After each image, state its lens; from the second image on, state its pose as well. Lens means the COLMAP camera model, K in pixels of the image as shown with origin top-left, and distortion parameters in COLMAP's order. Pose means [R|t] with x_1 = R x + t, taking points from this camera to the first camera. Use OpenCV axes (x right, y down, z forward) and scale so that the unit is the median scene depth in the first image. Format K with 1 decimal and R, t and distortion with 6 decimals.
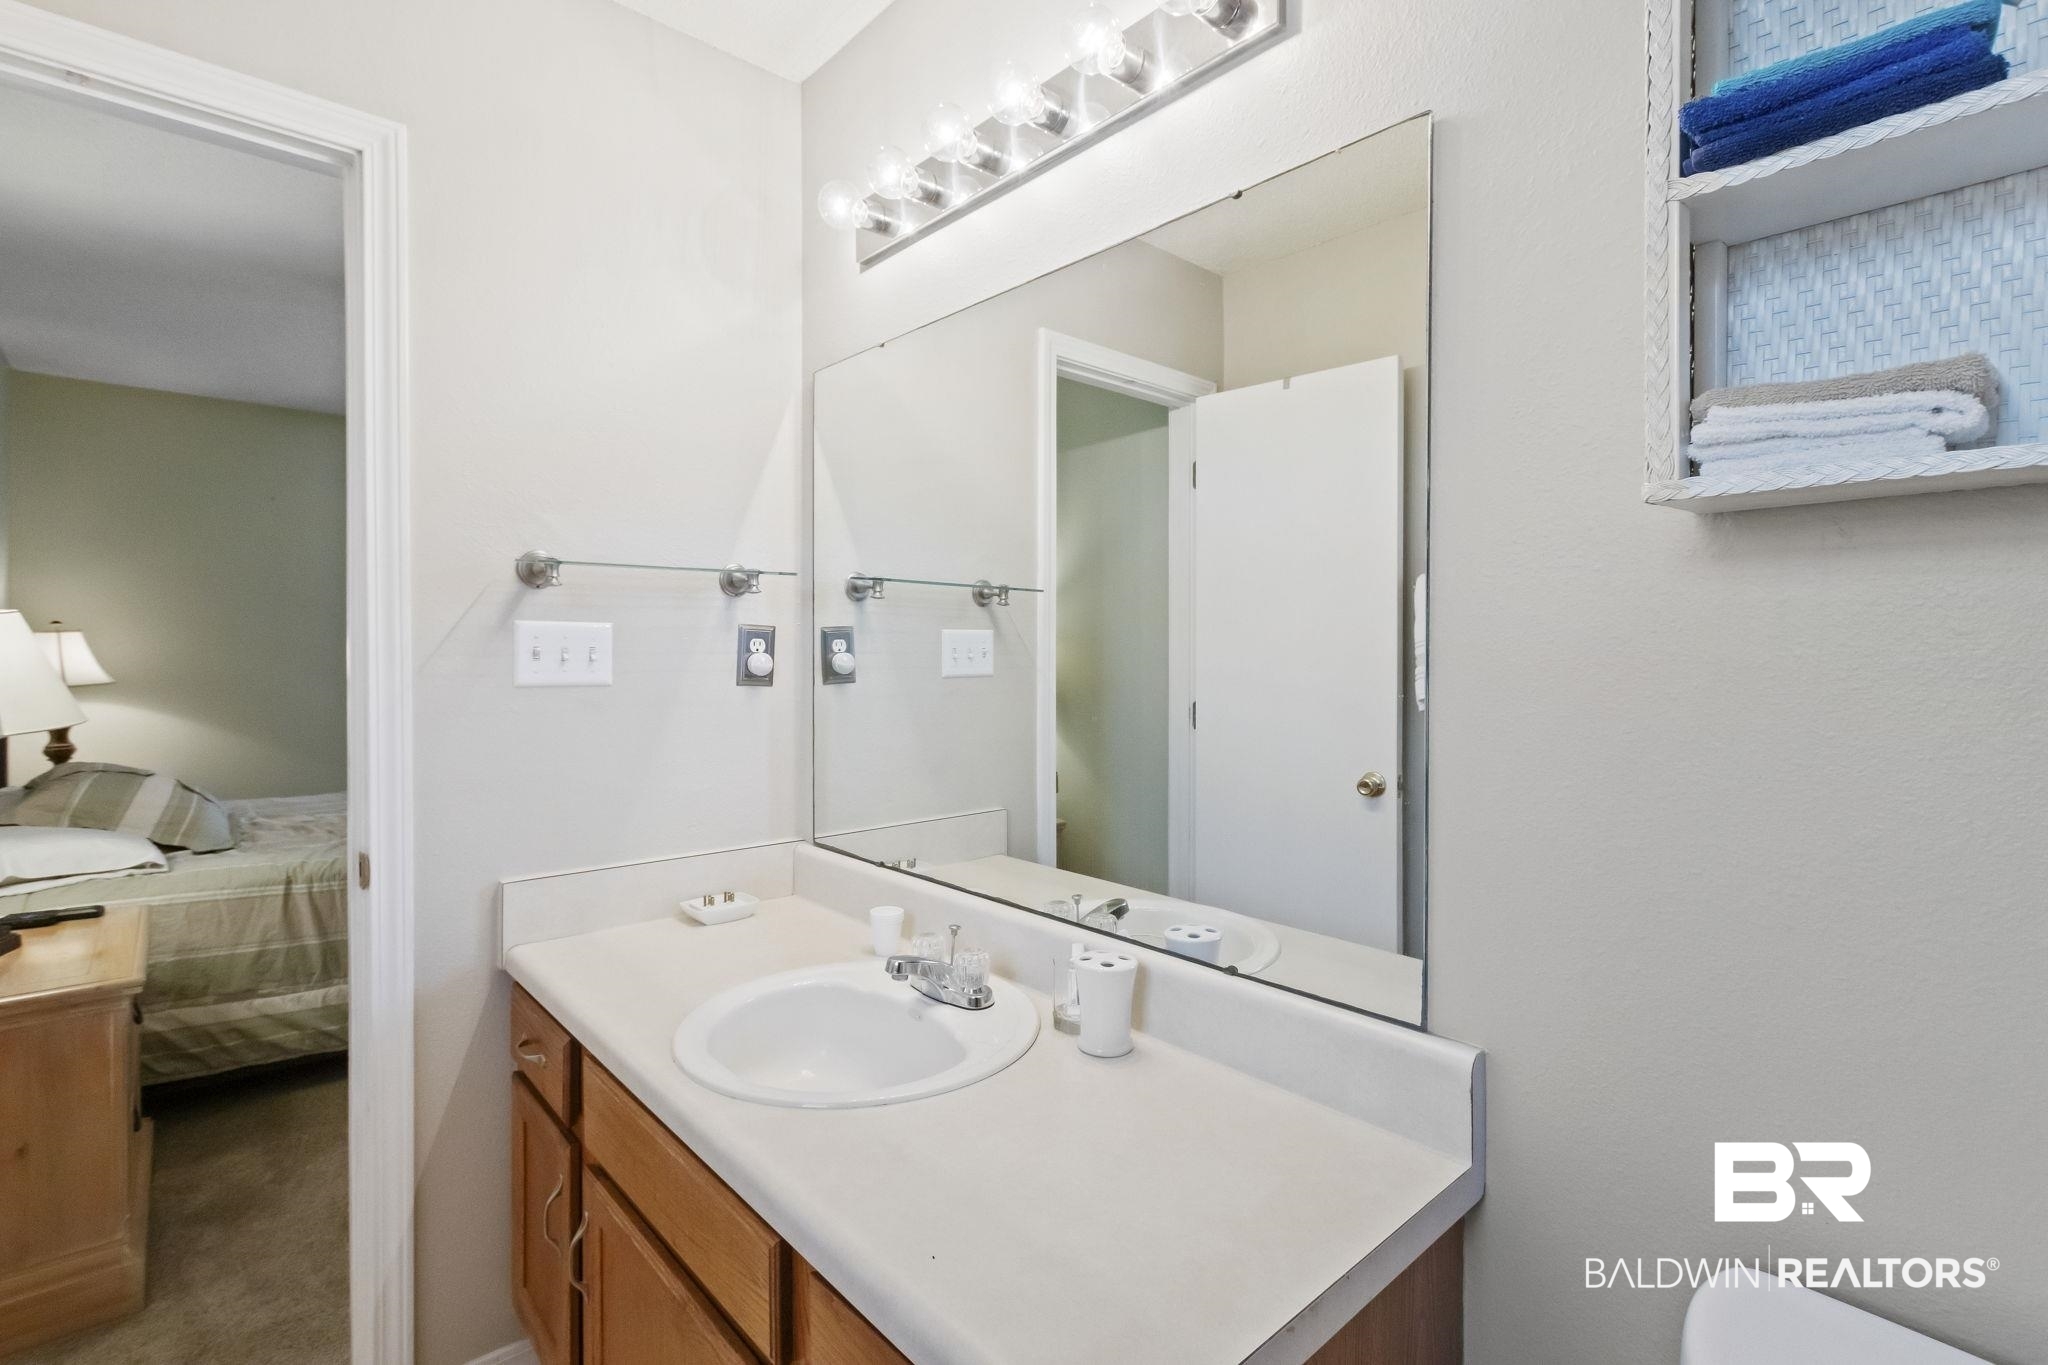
lens RADIAL K [[937.5, 0, 1025.1], [0, 937.5, 664.3], [0, 0, 1]] dist [-0.002406, -0.001458]
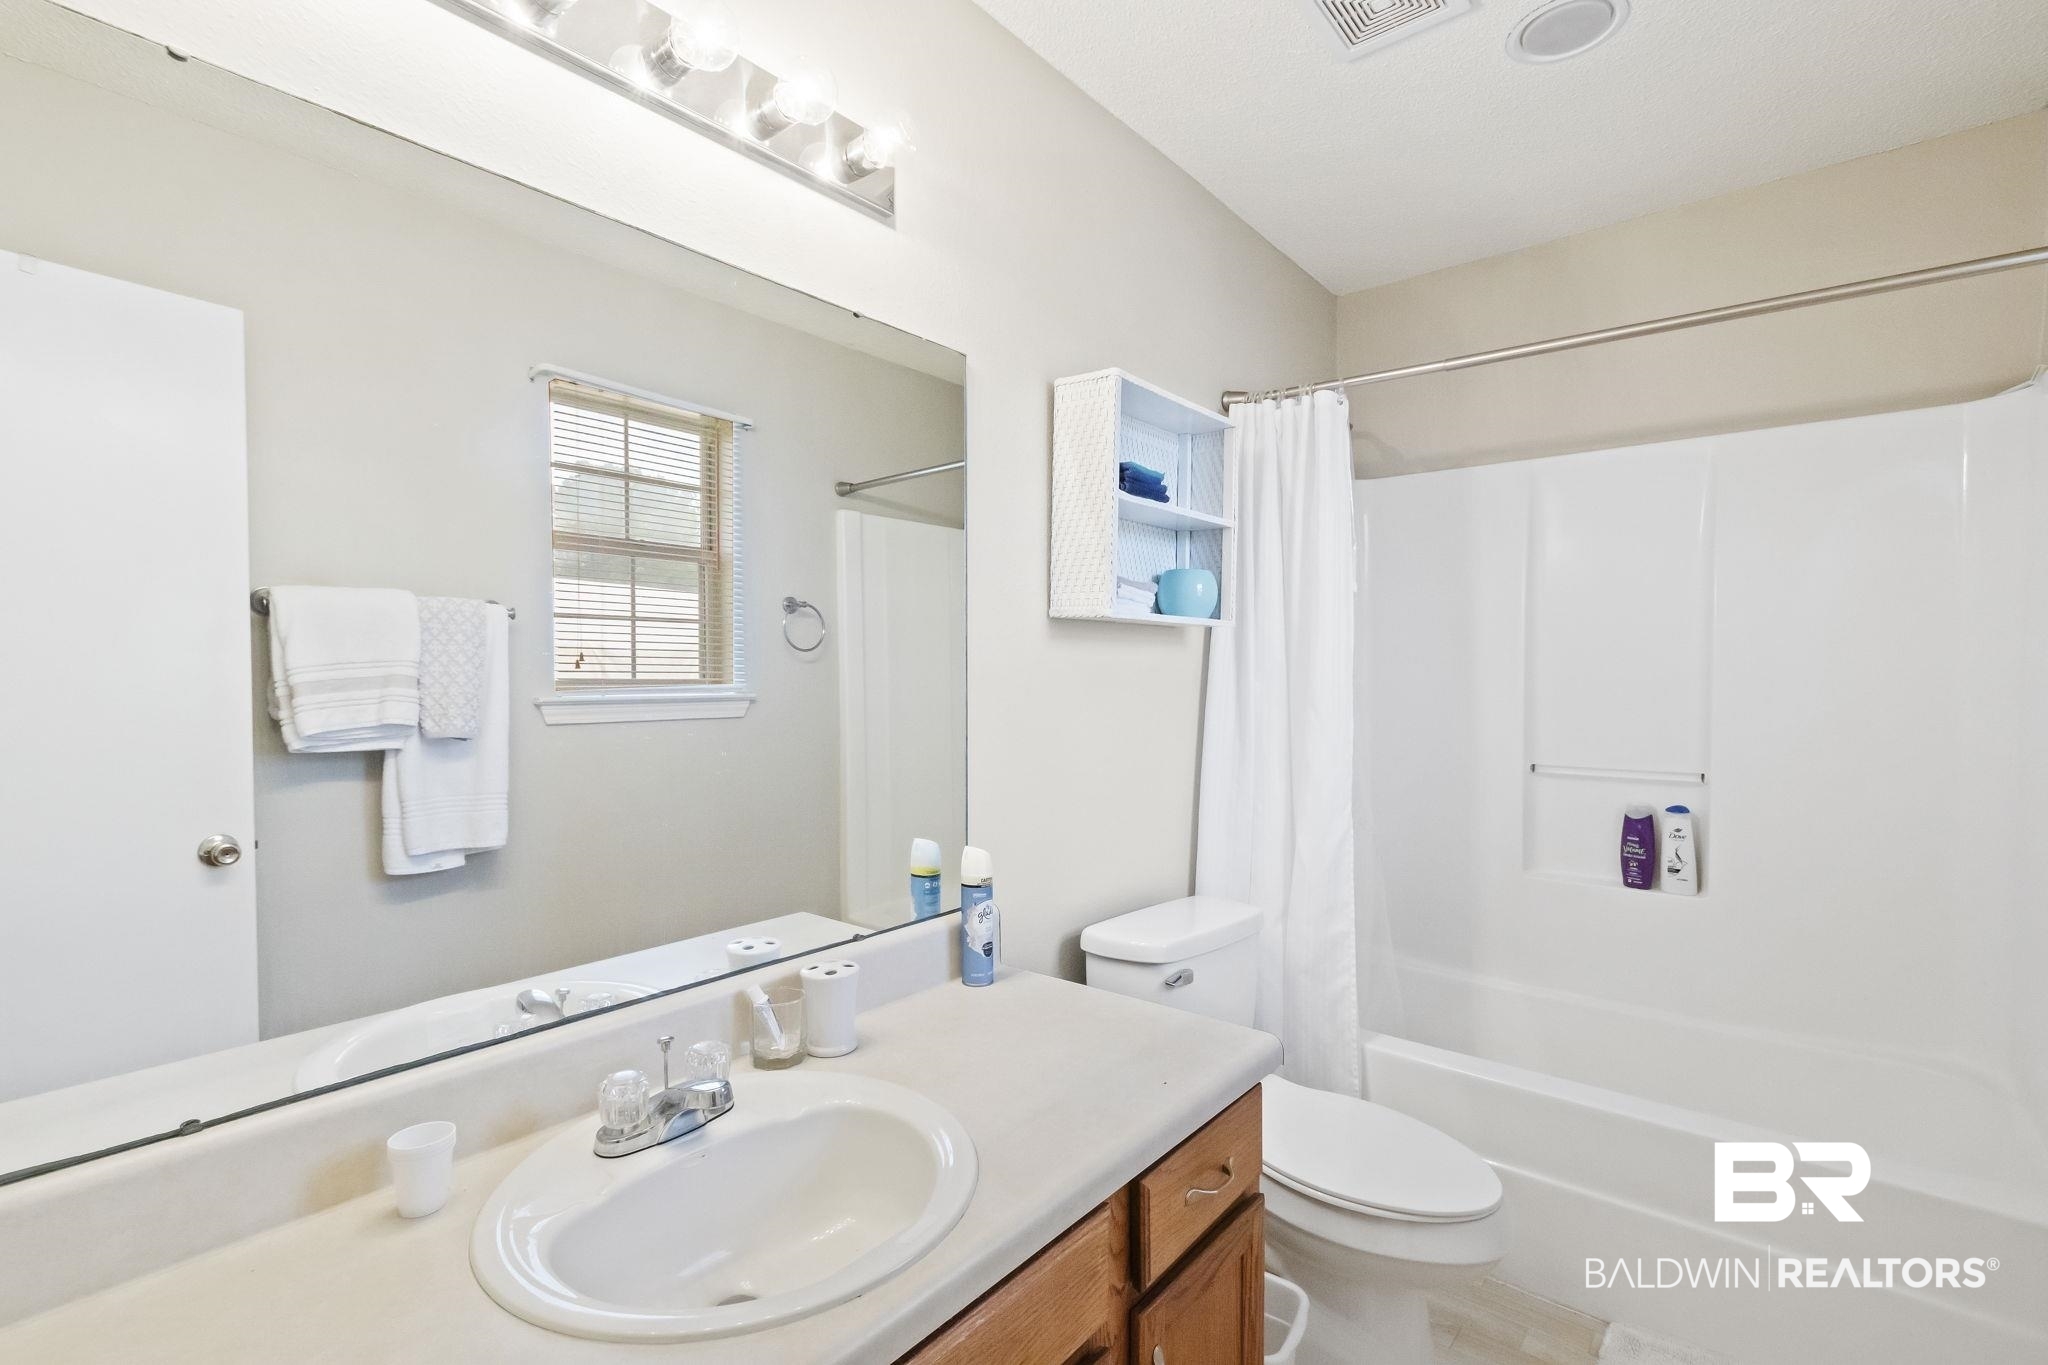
lens RADIAL K [[948.1, 0, 1028.5], [0, 948.1, 686.4], [0, 0, 1]] dist [0.000084, 0.000342]
pose [[-0.153239, -0.015486, 0.988068, -1.287122], [0.013185, 0.999756, 0.017714, -0.029981], [-0.988101, 0.015742, -0.152997, 1.186545]]
